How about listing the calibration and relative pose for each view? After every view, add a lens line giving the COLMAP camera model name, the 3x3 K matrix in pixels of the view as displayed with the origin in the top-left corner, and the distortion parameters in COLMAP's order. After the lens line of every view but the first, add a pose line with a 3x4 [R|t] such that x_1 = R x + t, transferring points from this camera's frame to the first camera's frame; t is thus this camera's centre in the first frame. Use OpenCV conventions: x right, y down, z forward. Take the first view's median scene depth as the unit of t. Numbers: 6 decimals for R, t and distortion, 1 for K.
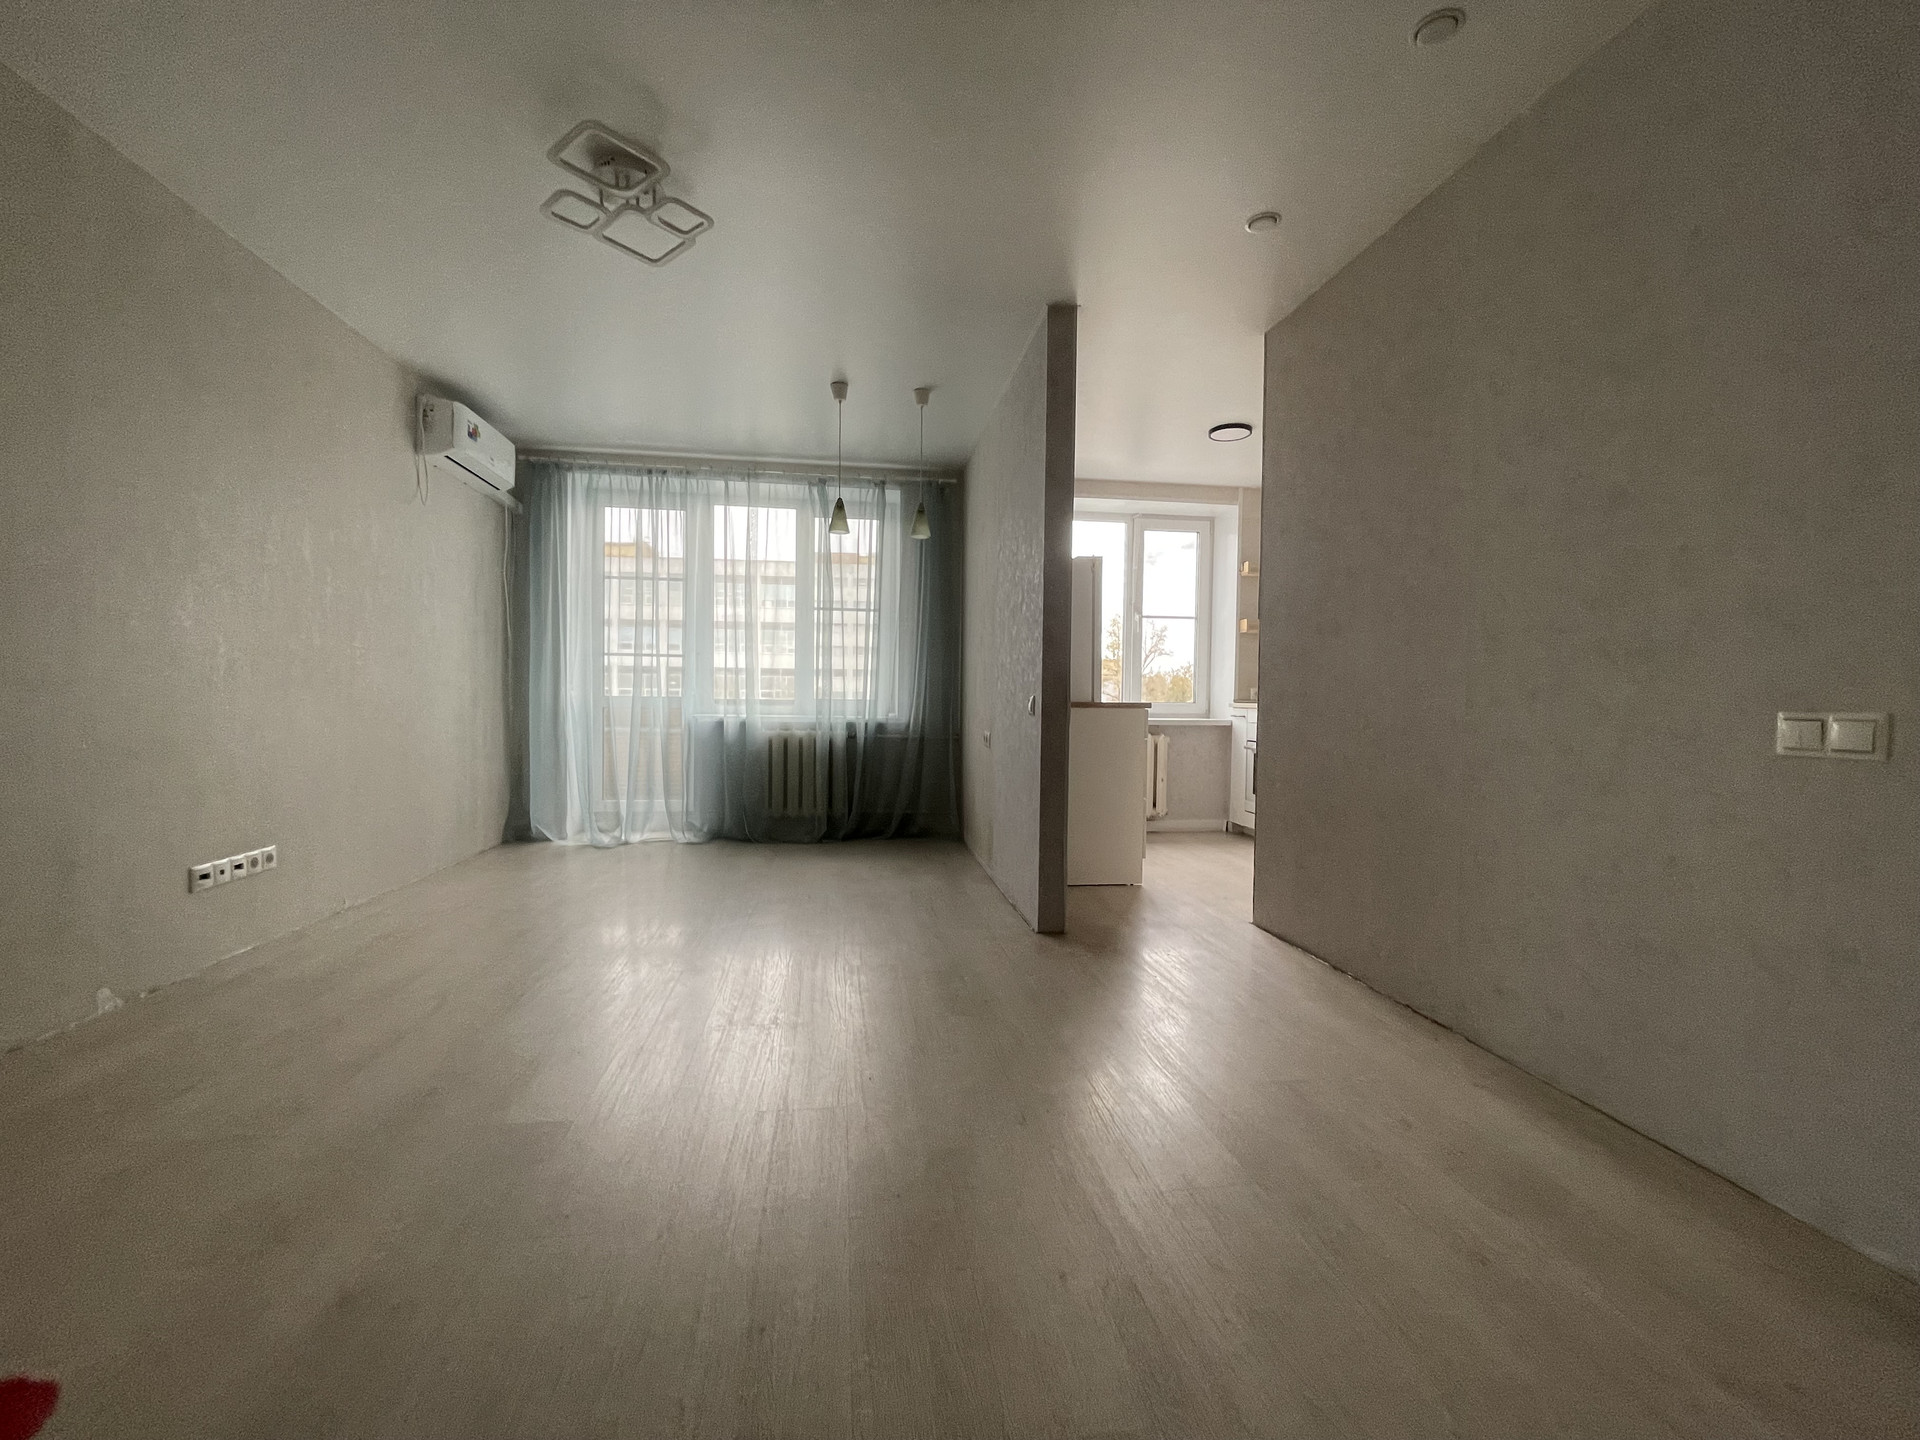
lens RADIAL K [[776.9, 0, 954.8], [0, 776.9, 715.6], [0, 0, 1]] dist [0.001135, 0.000131]
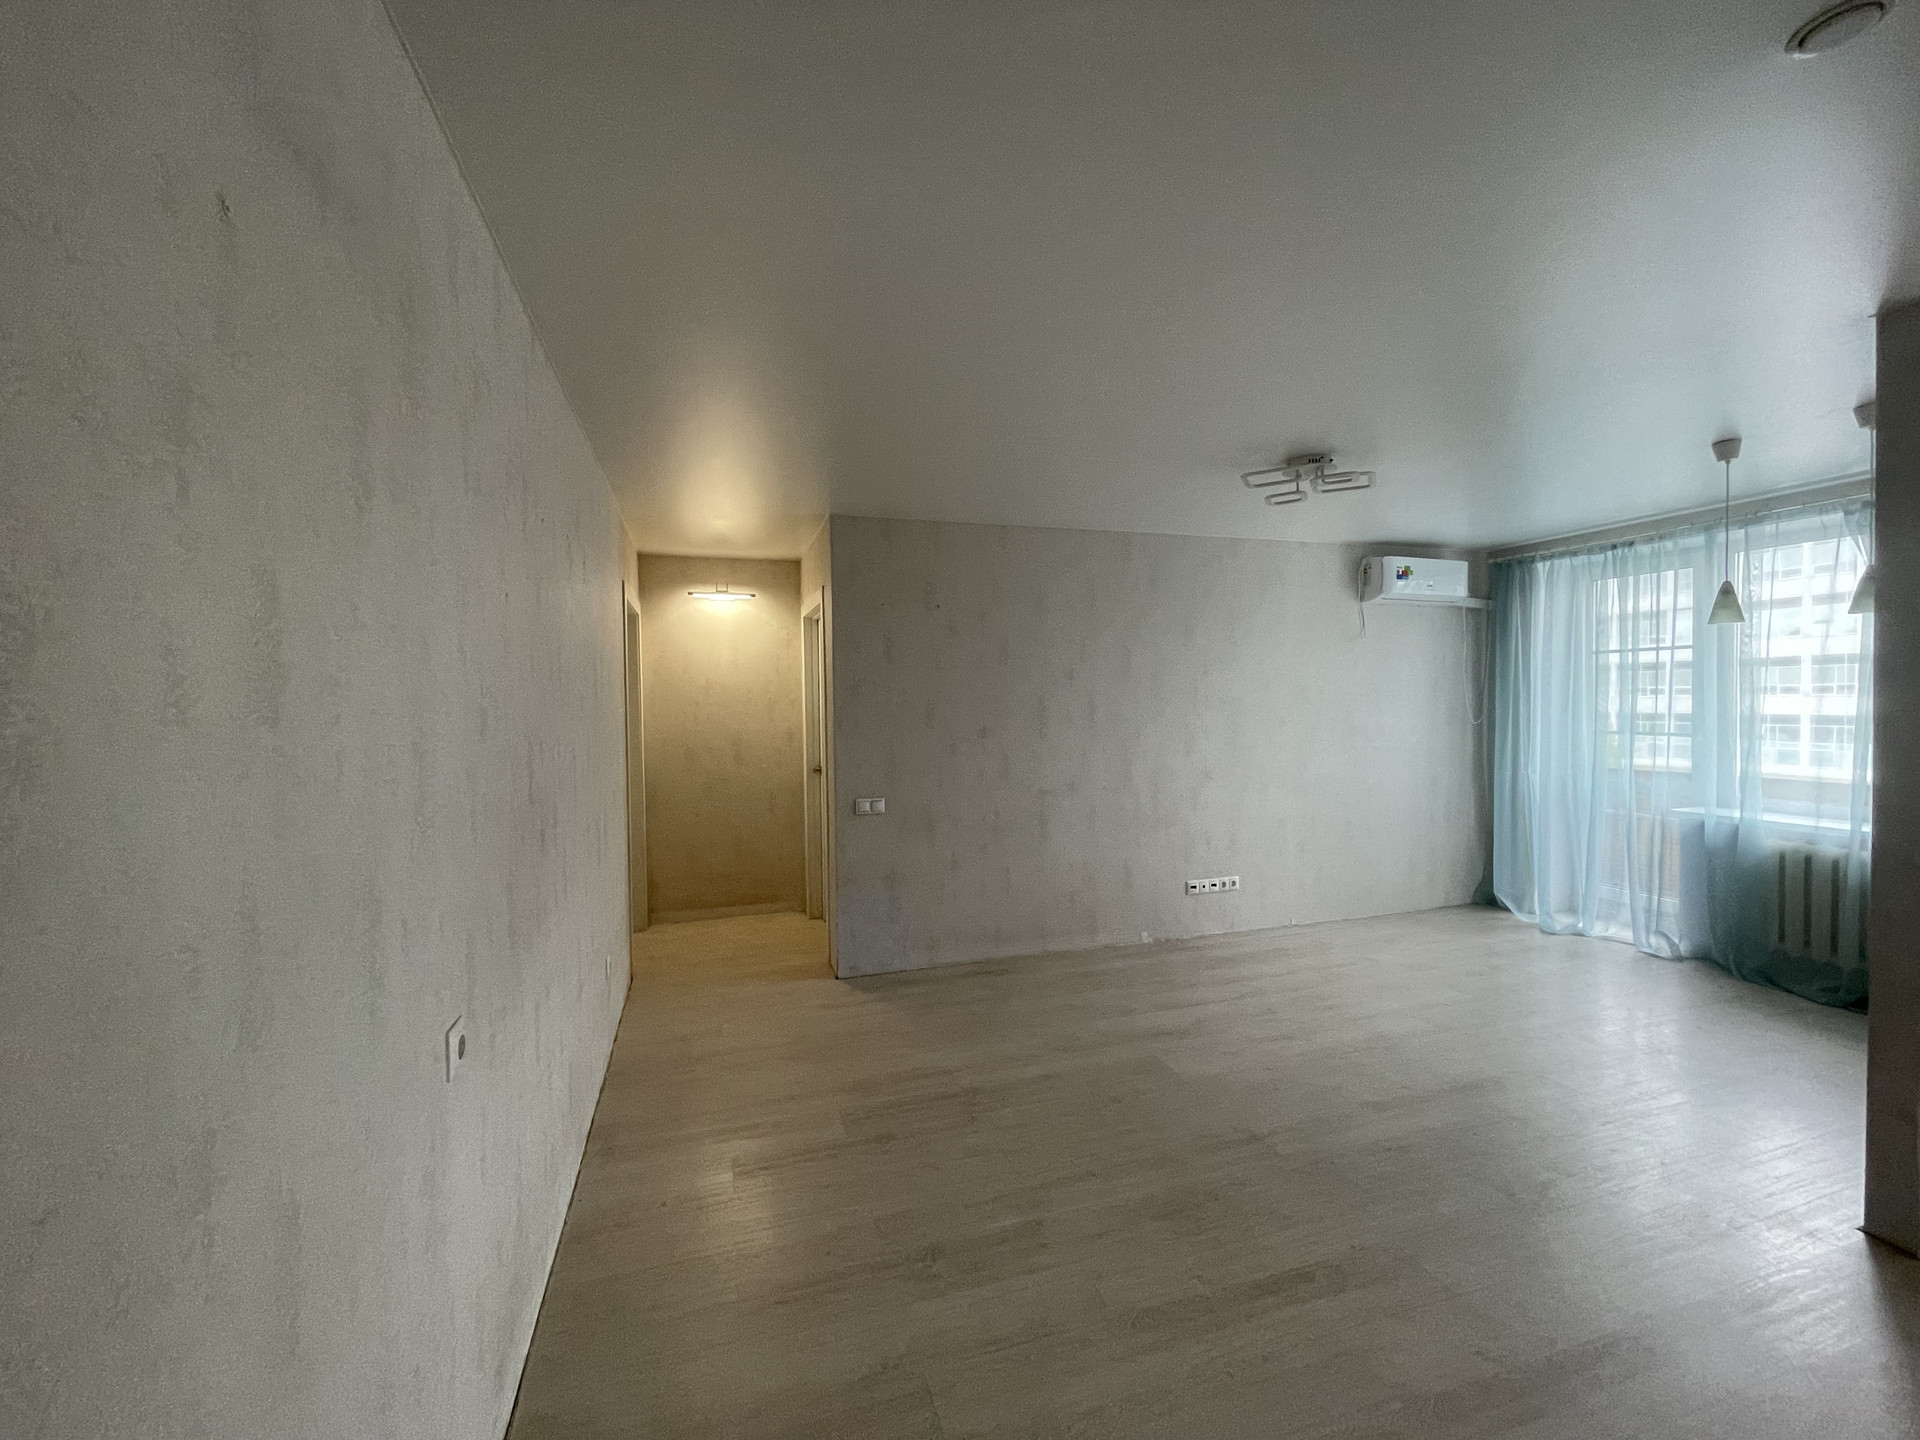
lens RADIAL K [[783.0, 0, 950.1], [0, 783.0, 722.5], [0, 0, 1]] dist [-0.000278, 0.000462]
pose [[0.180534, 0.008846, -0.983529, 0.394445], [-0.009995, 0.999924, 0.007159, -0.099840], [0.983518, 0.008538, 0.180609, 0.042449]]
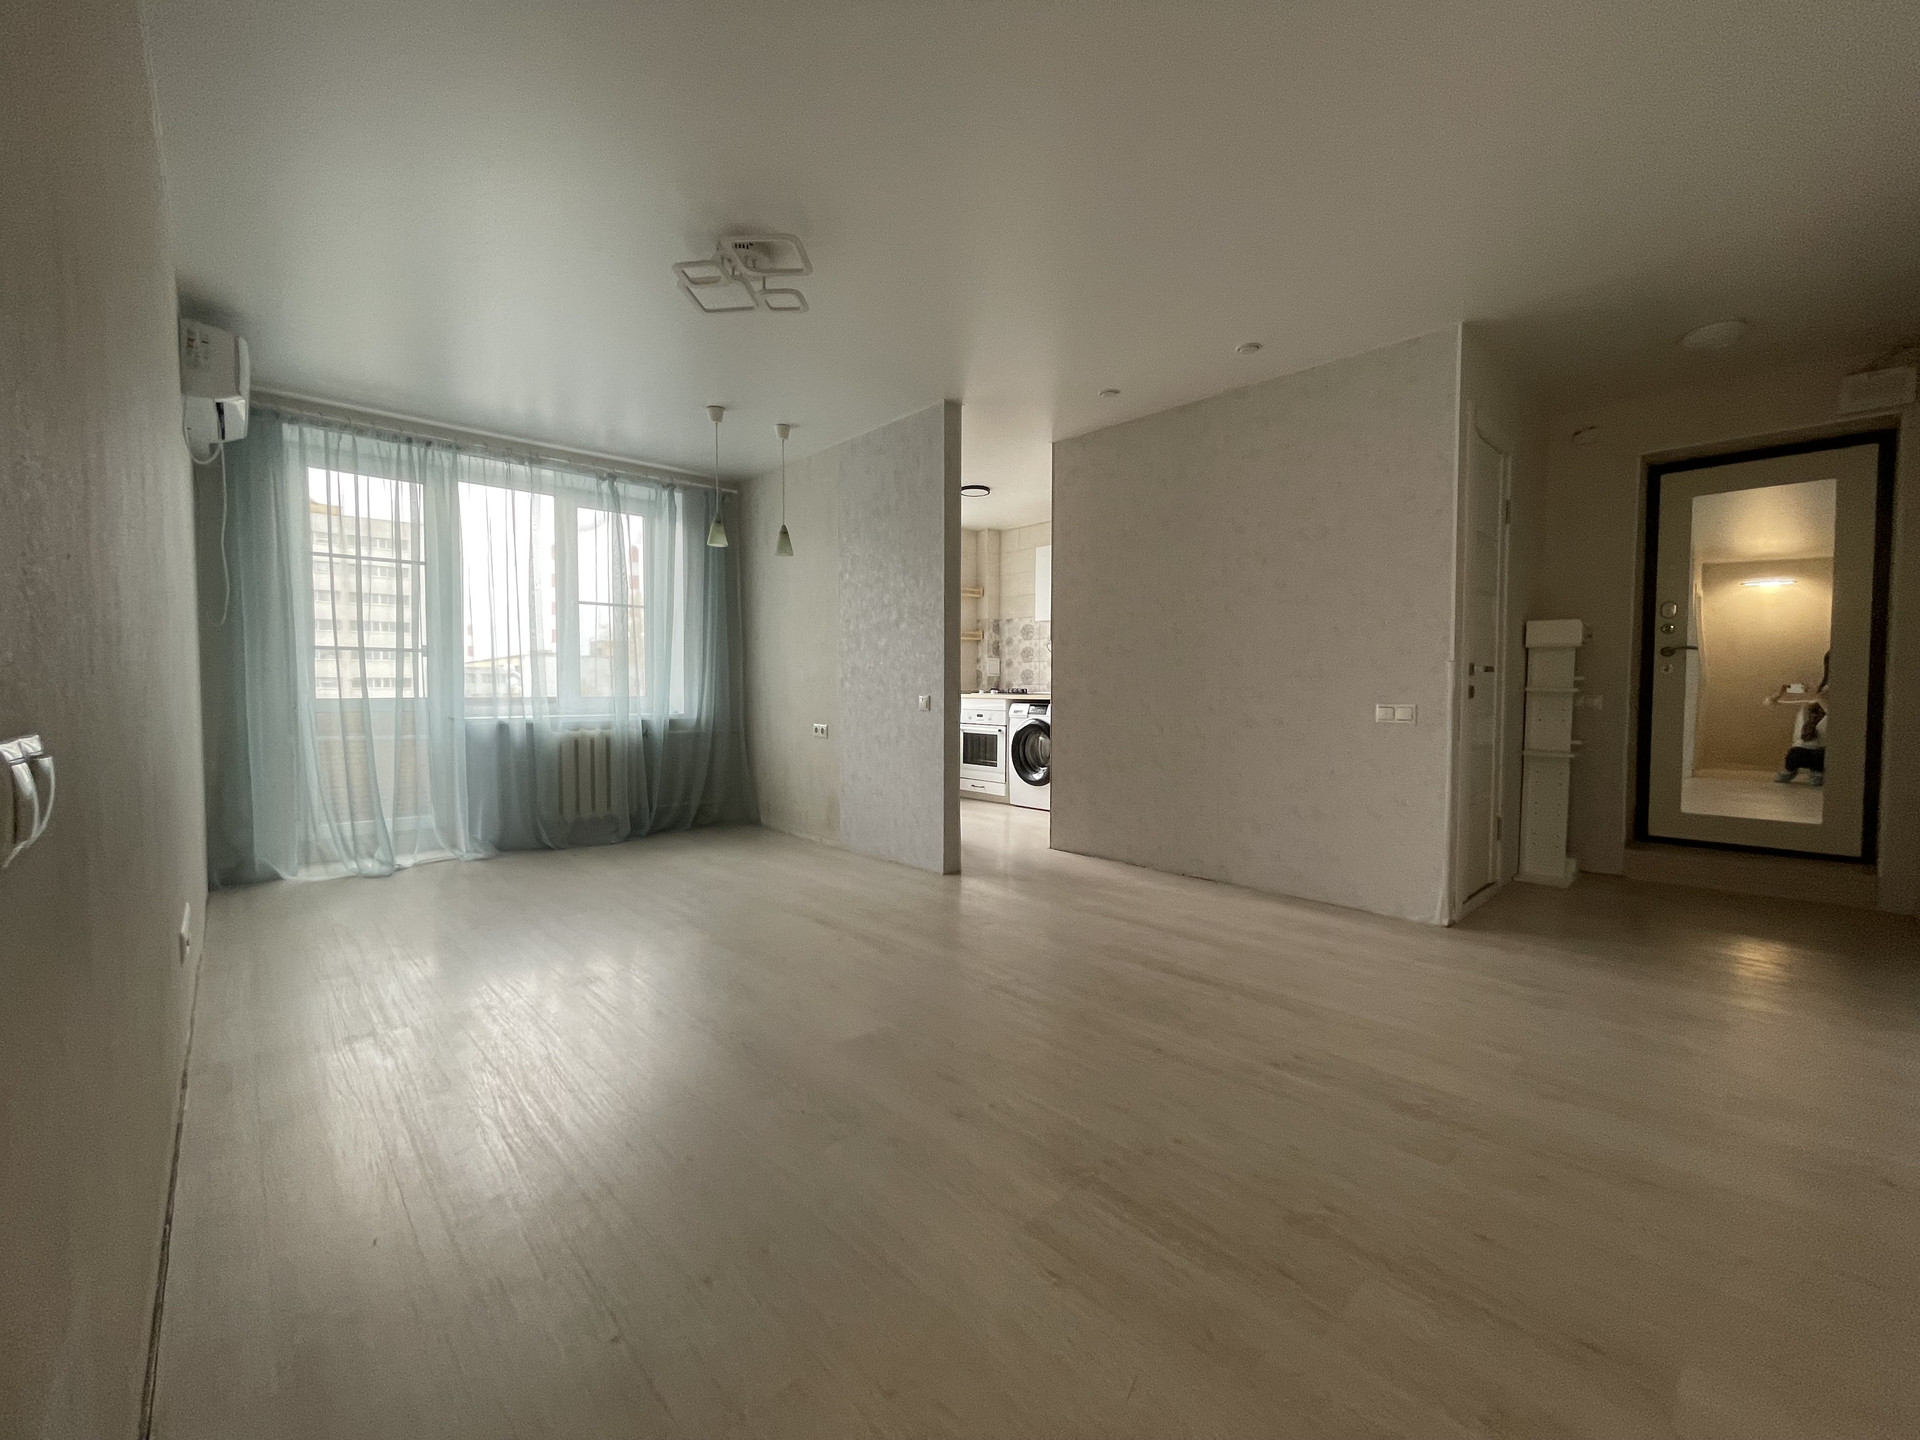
lens RADIAL K [[789.0, 0, 959.9], [0, 789.0, 714.9], [0, 0, 1]] dist [-0.000464, 0.001037]
pose [[0.823149, -0.030699, 0.566995, -0.395482], [0.020102, 0.999487, 0.024932, -0.015981], [-0.567470, -0.009125, 0.823344, -0.079338]]
